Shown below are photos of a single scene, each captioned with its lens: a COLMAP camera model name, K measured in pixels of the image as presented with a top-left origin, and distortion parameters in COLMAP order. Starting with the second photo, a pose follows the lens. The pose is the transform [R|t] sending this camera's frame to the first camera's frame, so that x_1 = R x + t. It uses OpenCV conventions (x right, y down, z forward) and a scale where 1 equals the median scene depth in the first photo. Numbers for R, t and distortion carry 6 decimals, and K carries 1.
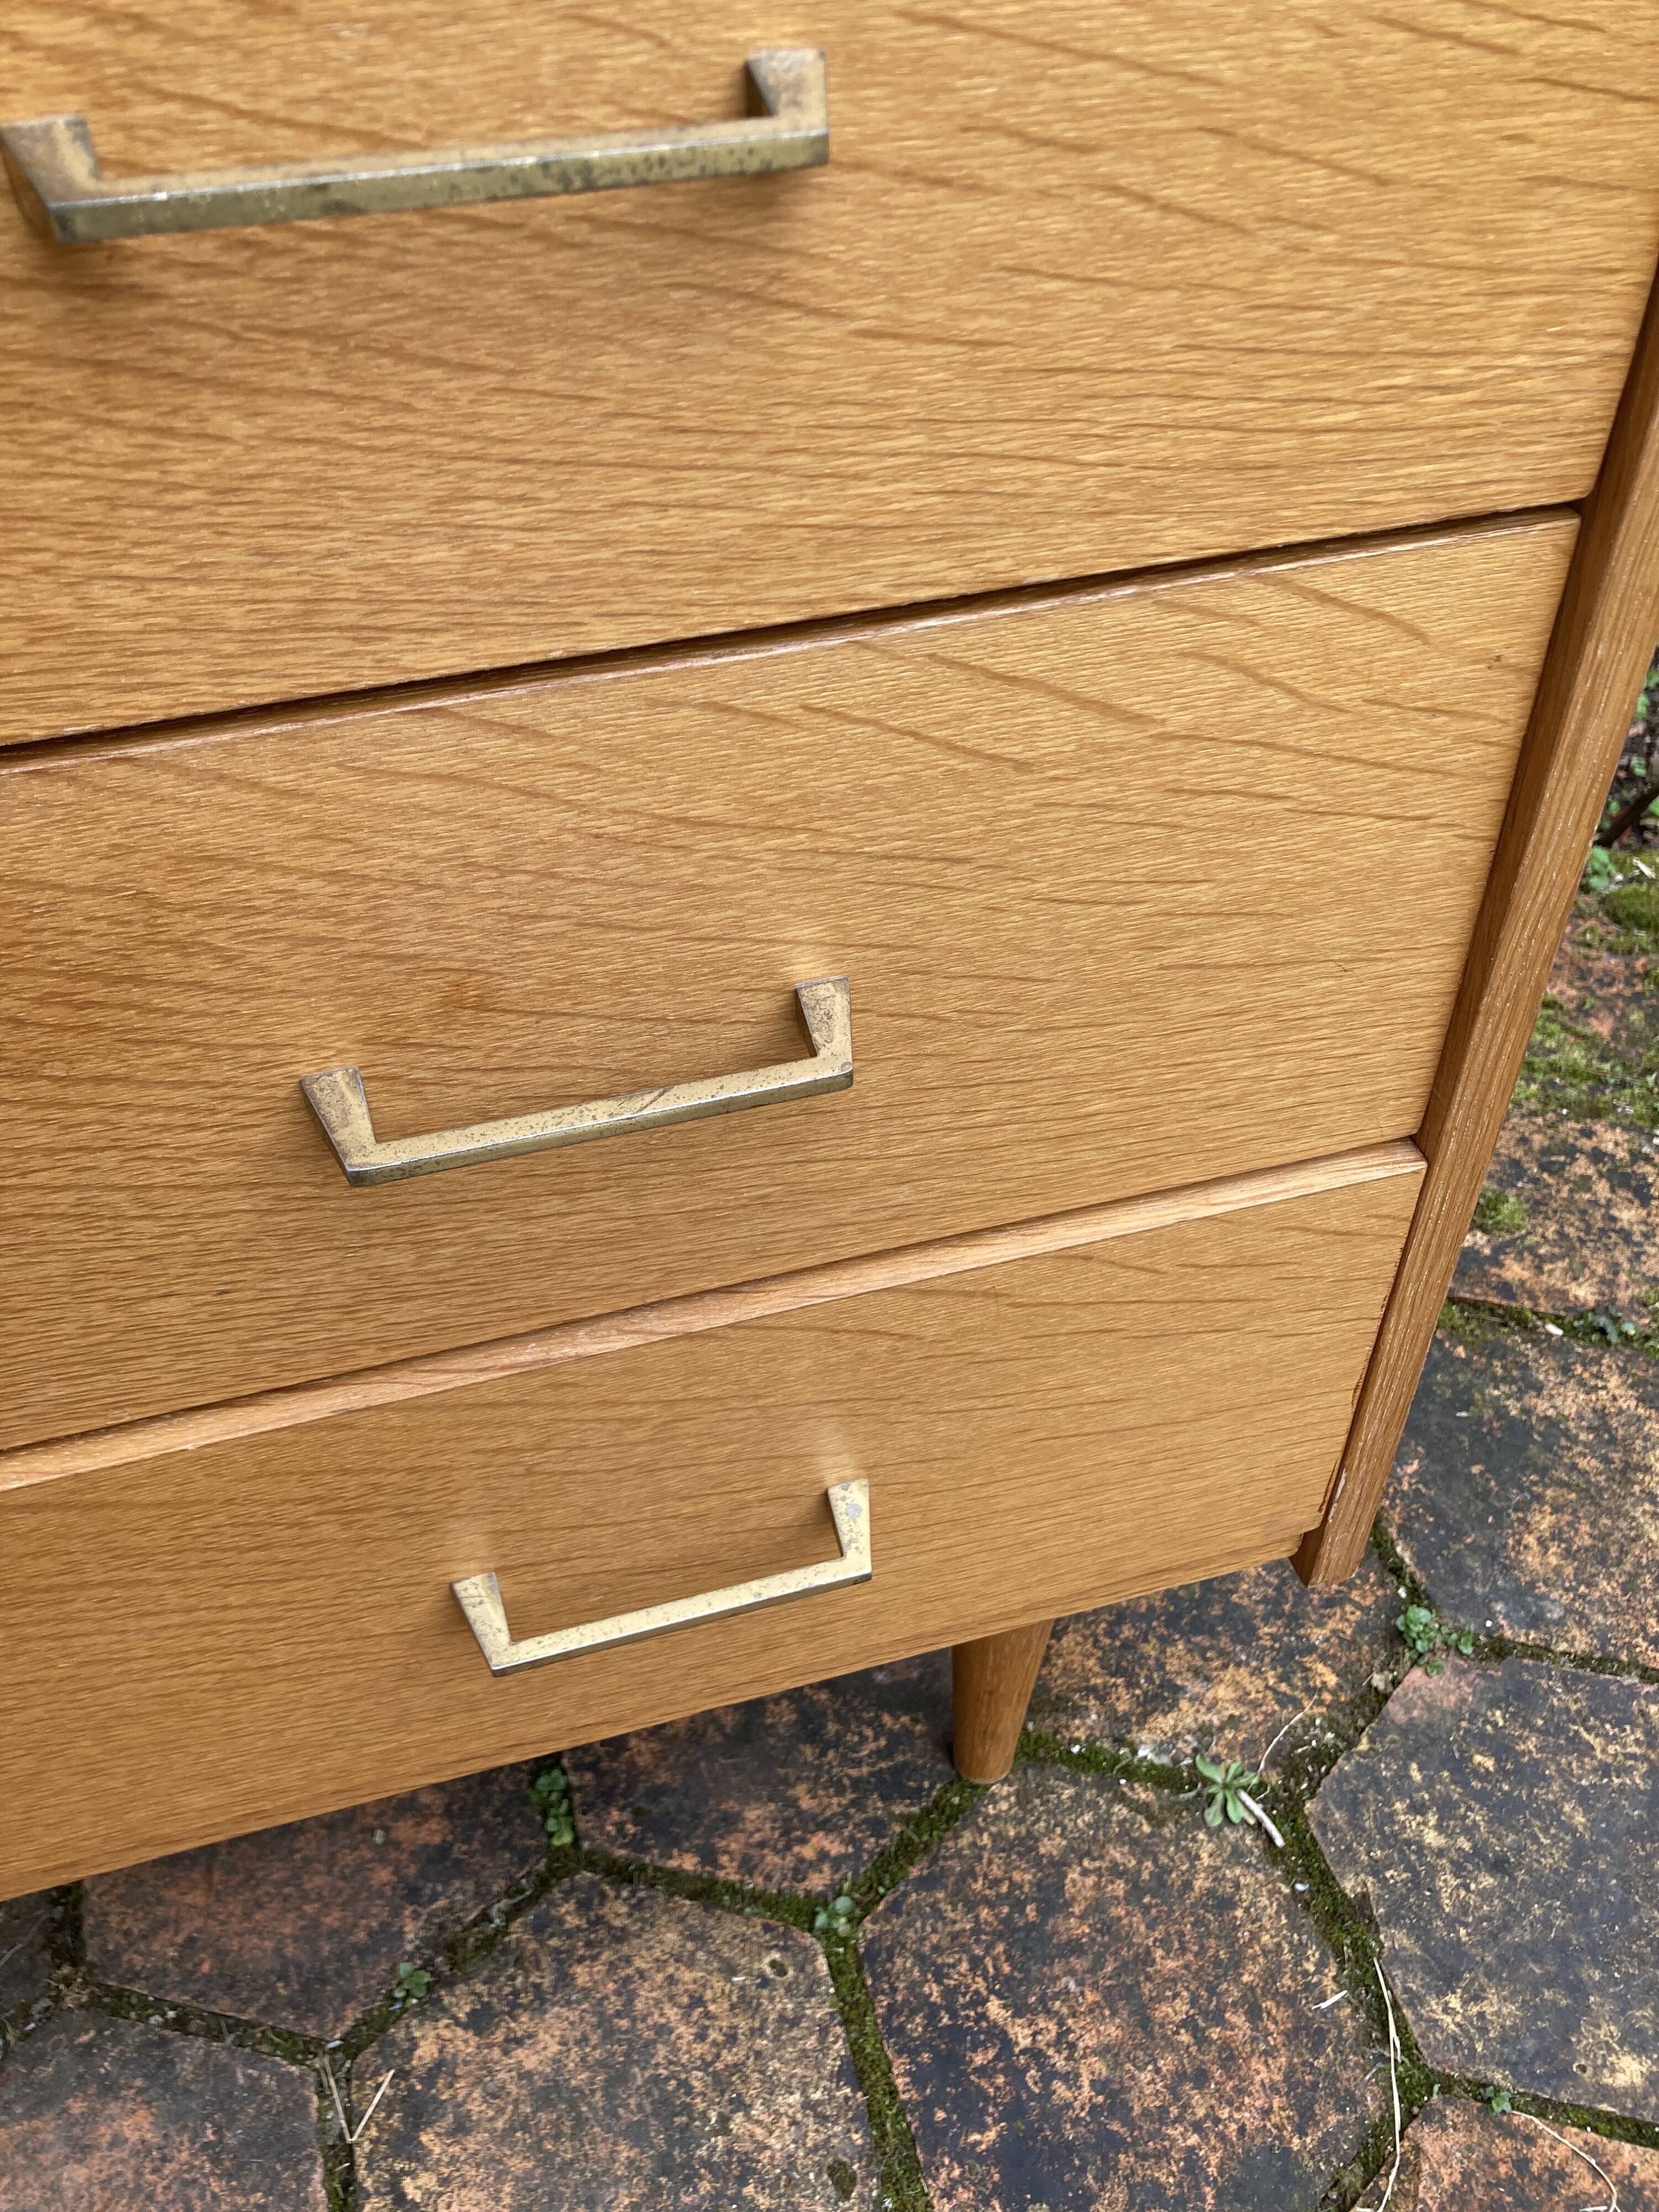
lens RADIAL K [[1848.3, 0, 819.7], [0, 1848.3, 1120.8], [0, 0, 1]] dist [-0.047559, 0.094592]
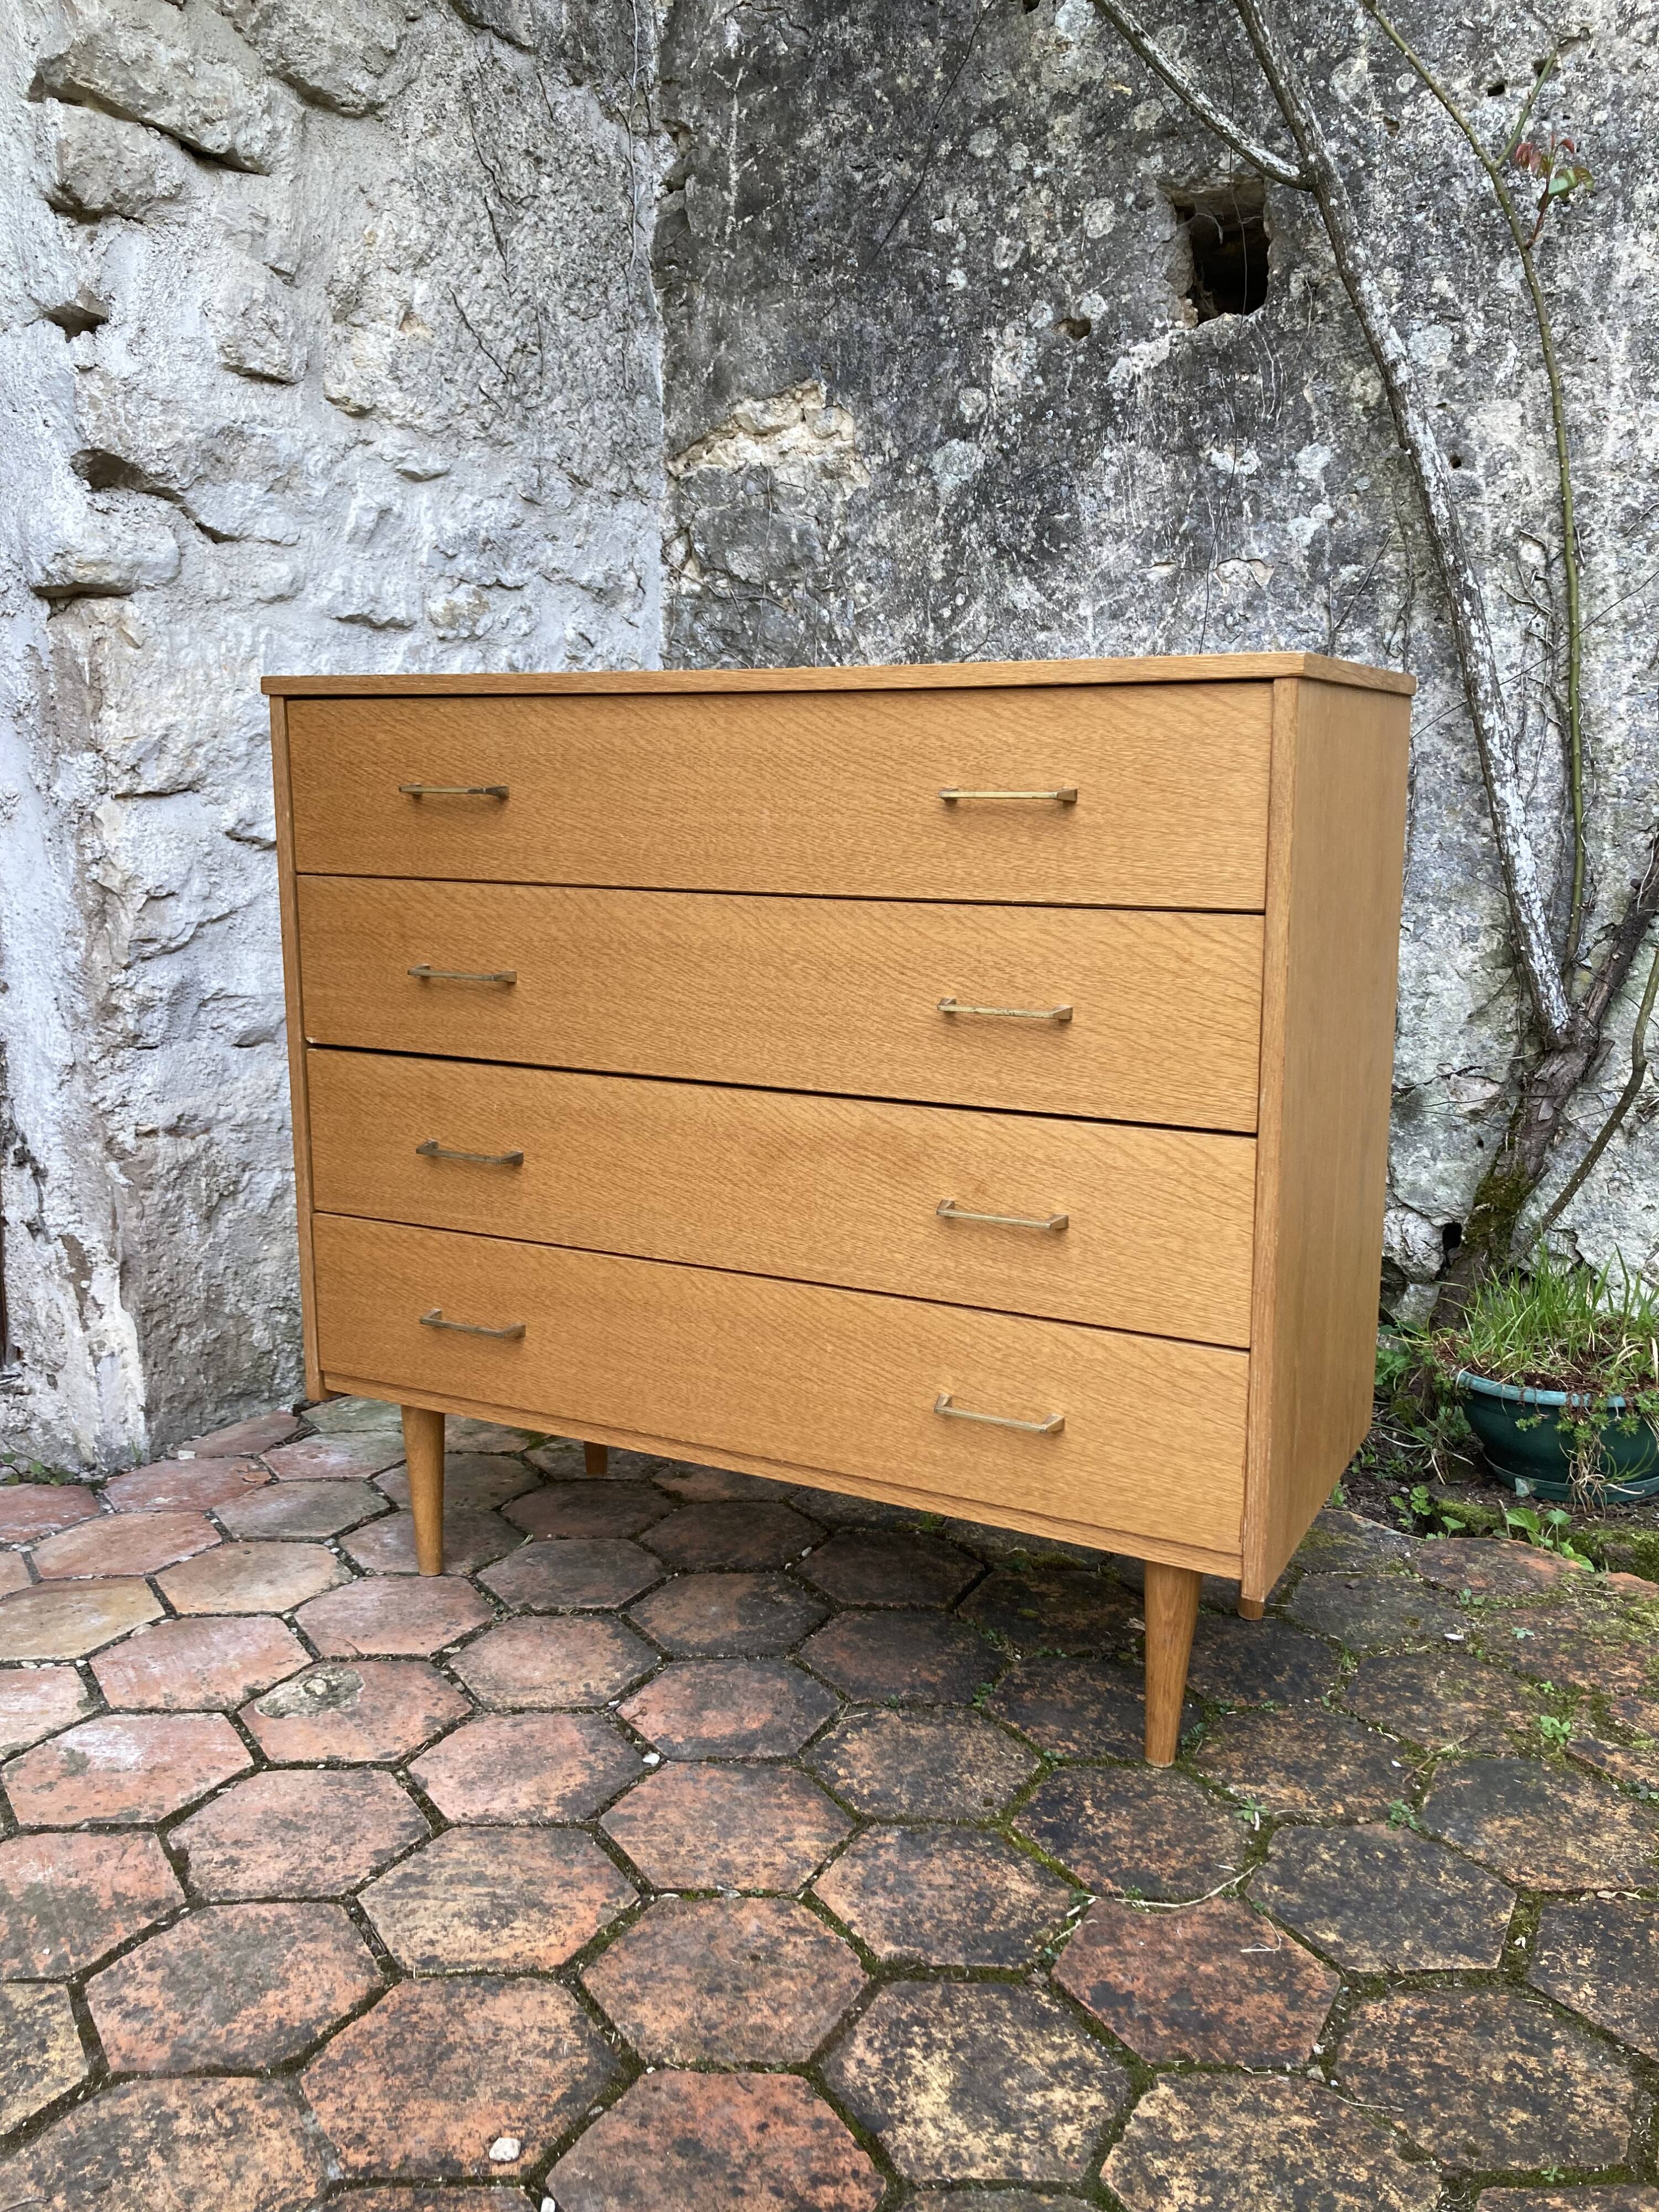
lens RADIAL K [[1817.5, 0, 833.8], [0, 1817.5, 1076.8], [0, 0, 1]] dist [0.003465, 0.020528]
pose [[0.730325, 0.138393, -0.668934, 1.087296], [-0.487130, 0.792020, -0.367979, 0.673565], [0.478883, 0.594602, 0.645847, -0.949155]]
